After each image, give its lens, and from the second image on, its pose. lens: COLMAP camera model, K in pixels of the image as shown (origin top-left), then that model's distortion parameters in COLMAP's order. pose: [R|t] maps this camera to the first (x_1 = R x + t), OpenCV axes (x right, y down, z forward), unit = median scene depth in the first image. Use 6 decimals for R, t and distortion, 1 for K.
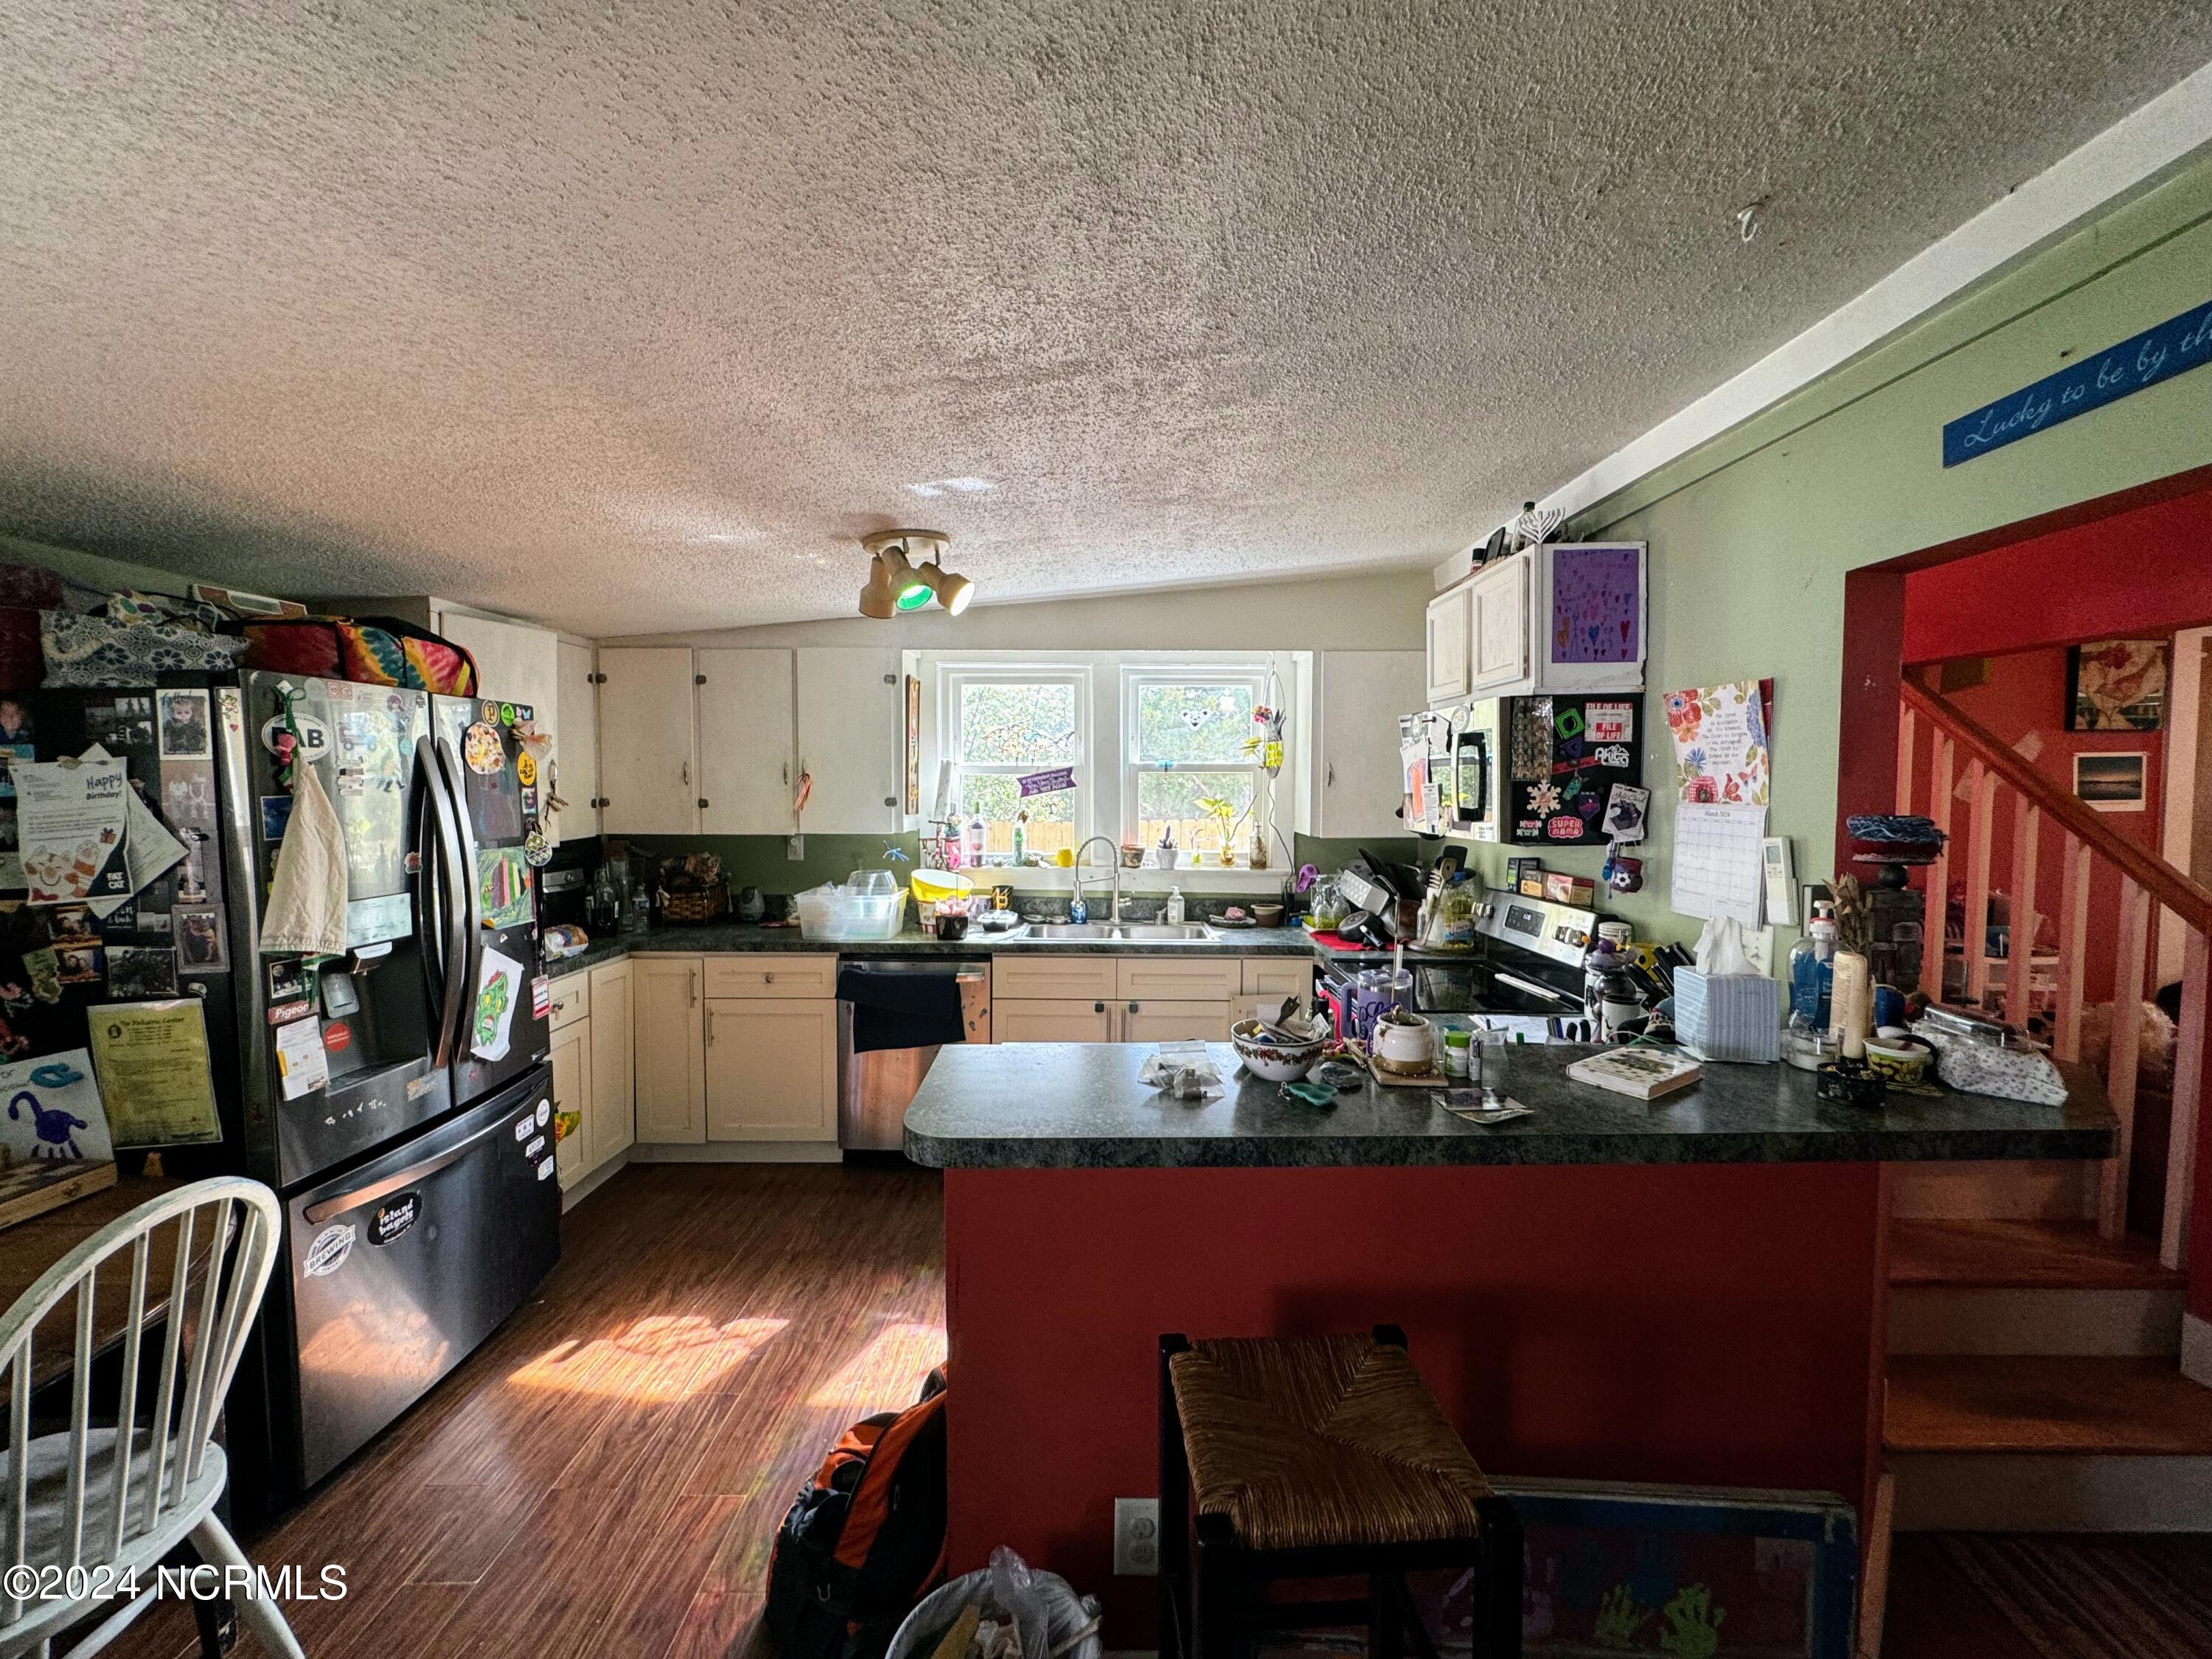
lens RADIAL K [[869.1, 0, 1103.3], [0, 869.1, 828.9], [0, 0, 1]] dist [-0.004015, 0.000383]
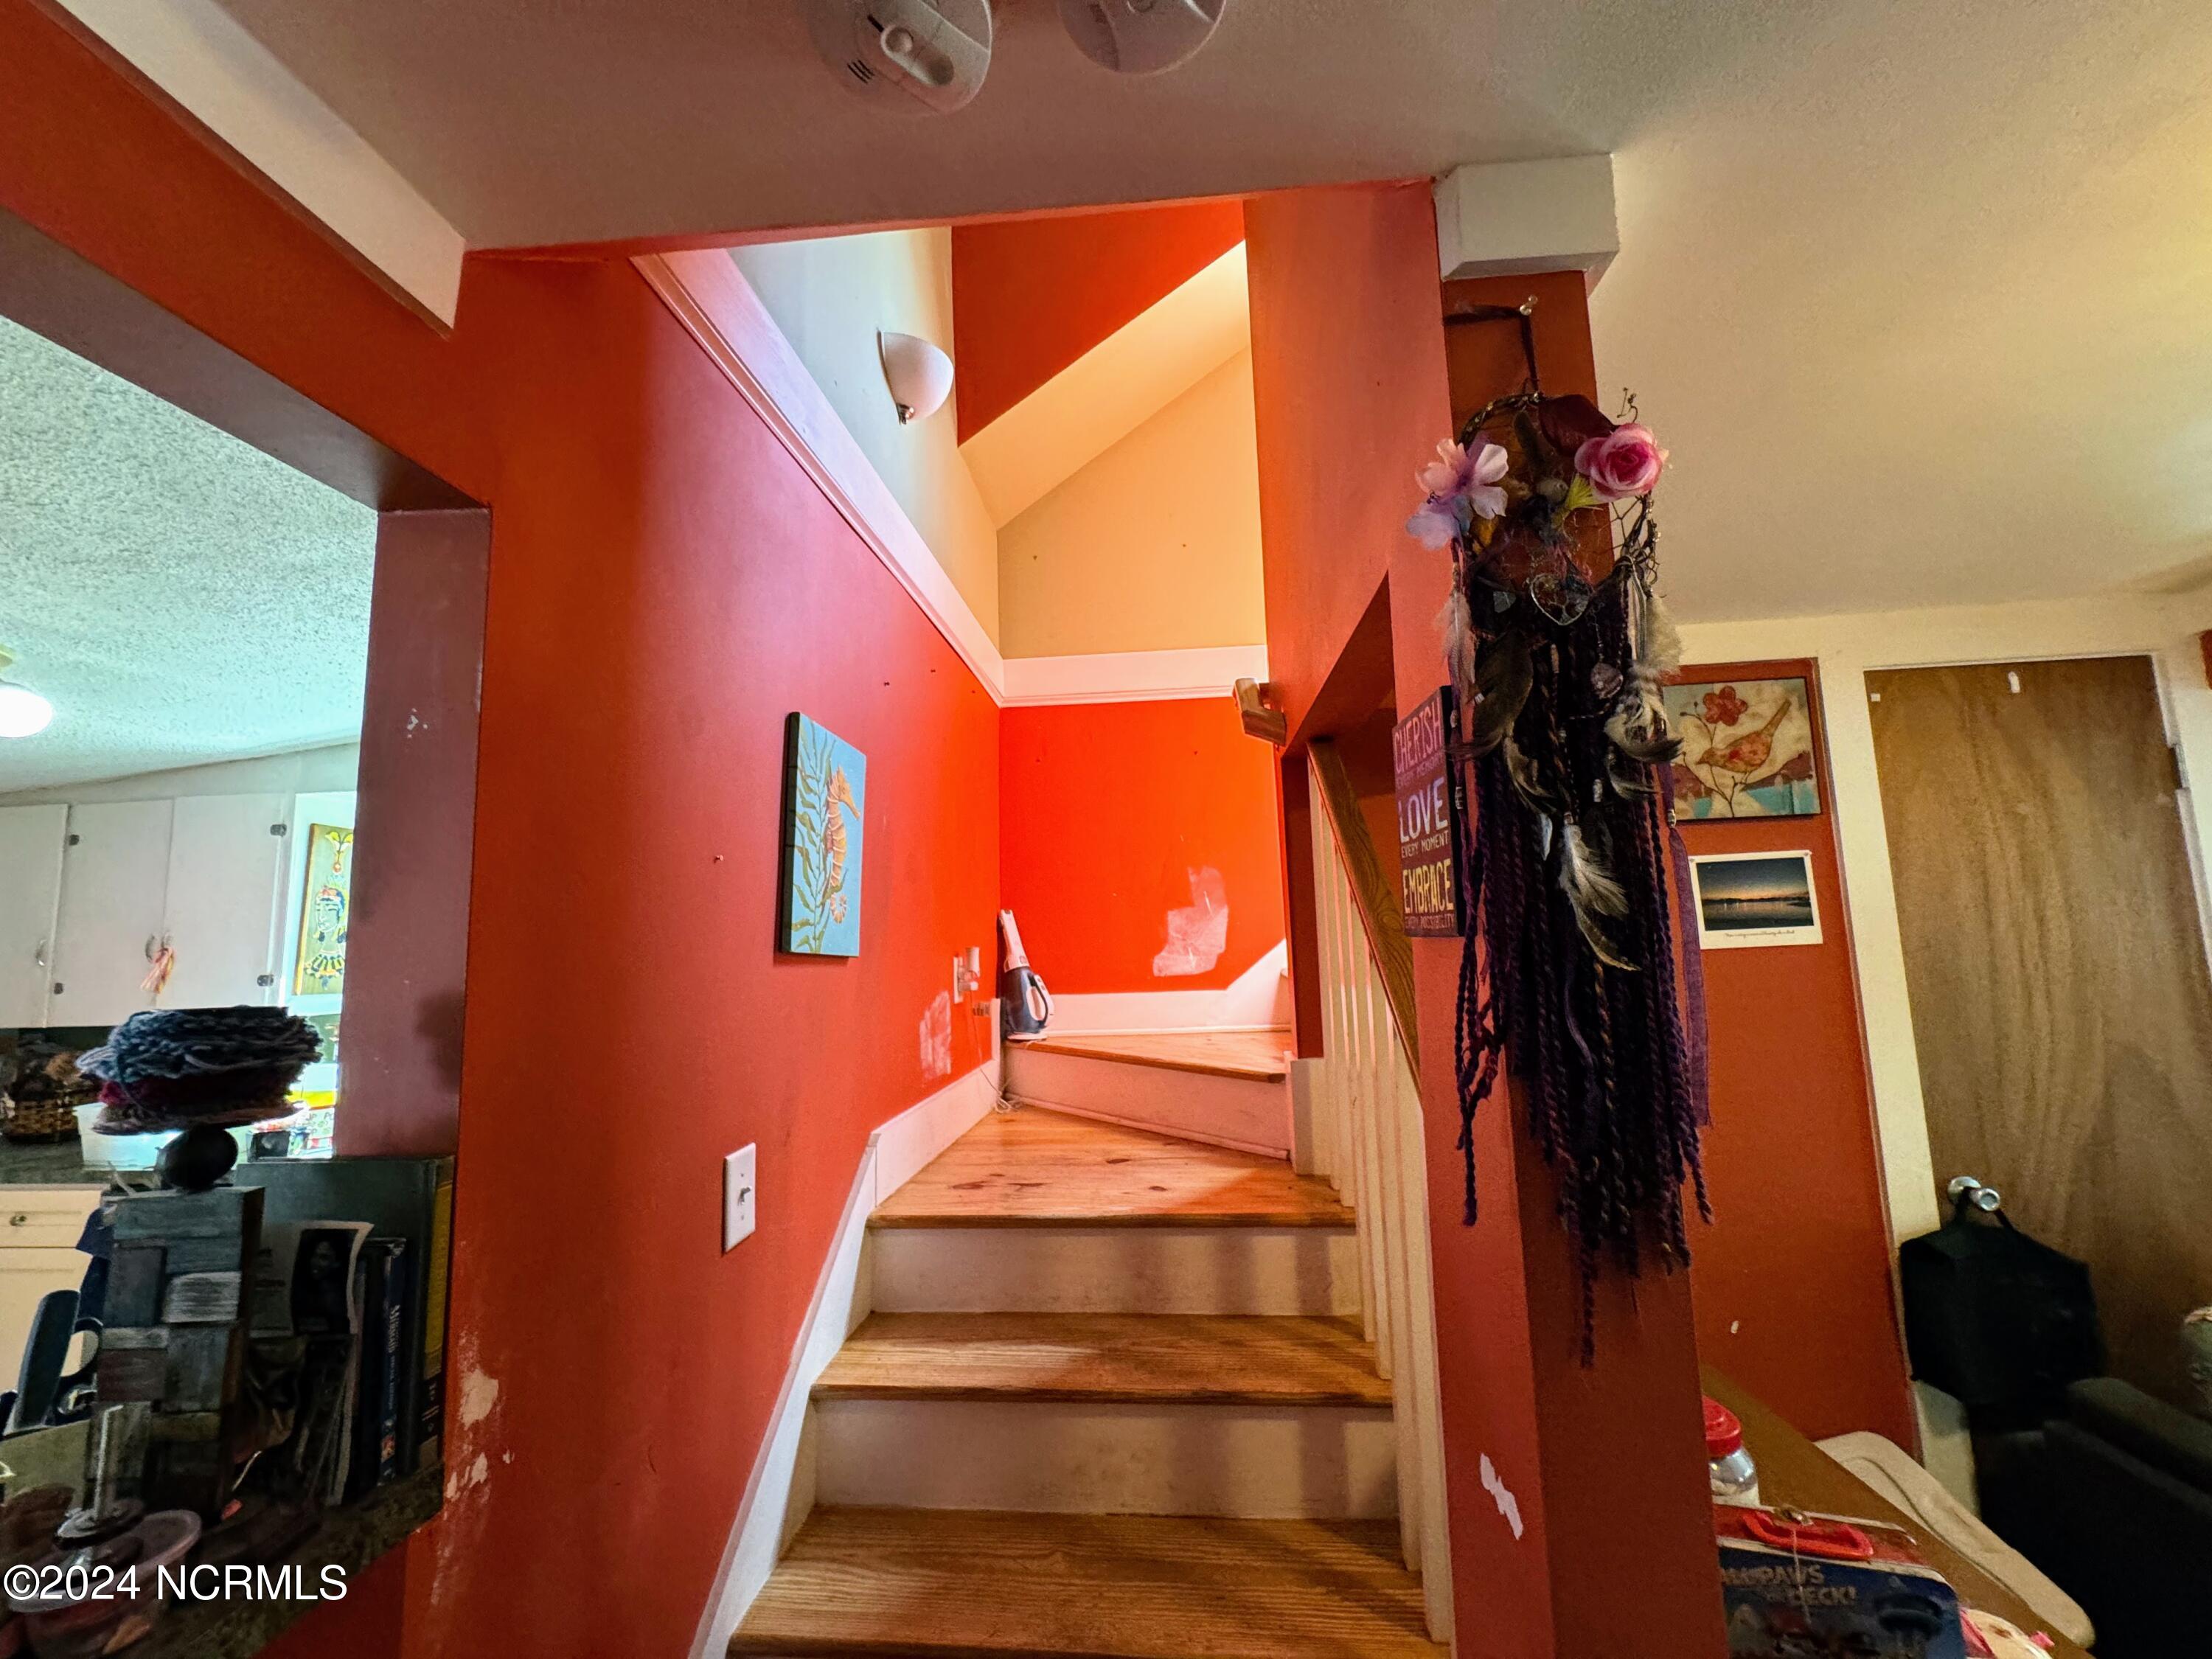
lens RADIAL K [[869.1, 0, 1108.1], [0, 869.1, 834.8], [0, 0, 1]] dist [-0.004015, 0.000383]
pose [[0.995369, -0.043635, -0.085650, 0.736952], [0.028492, 0.984918, -0.170662, -0.005780], [0.091805, 0.167431, 0.981600, 0.321415]]
